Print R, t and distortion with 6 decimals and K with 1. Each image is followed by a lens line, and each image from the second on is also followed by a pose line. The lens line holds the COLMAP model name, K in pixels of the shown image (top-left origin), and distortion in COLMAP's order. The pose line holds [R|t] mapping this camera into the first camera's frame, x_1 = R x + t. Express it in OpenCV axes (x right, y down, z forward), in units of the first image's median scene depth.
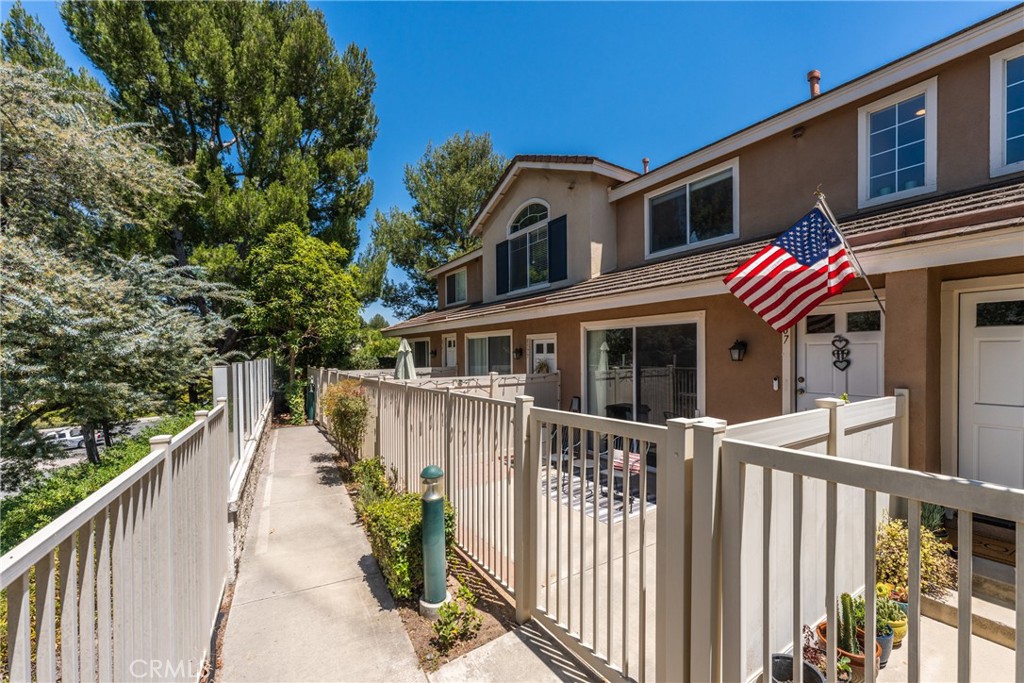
lens RADIAL K [[415.6, 0, 517.2], [0, 415.6, 357.2], [0, 0, 1]] dist [0.000090, 0.000151]
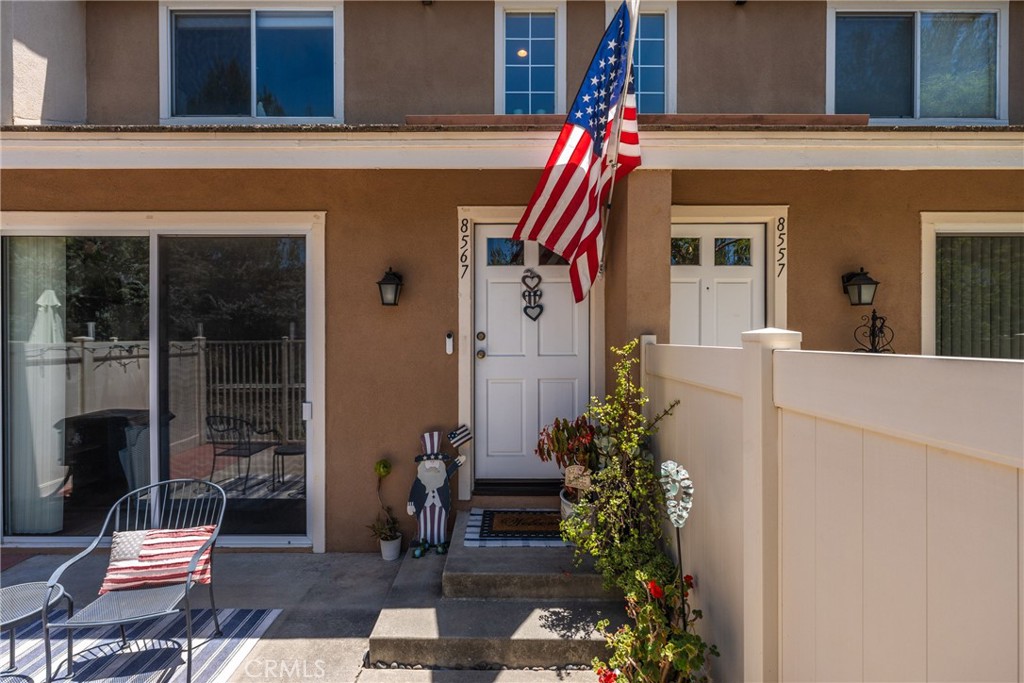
lens RADIAL K [[483.5, 0, 505.6], [0, 483.5, 340.6], [0, 0, 1]] dist [-0.001486, 0.000274]
pose [[0.550102, 0.003660, 0.835089, 0.045279], [0.005320, 0.999955, -0.007887, 0.039339], [-0.835080, 0.008781, 0.550058, 0.325103]]
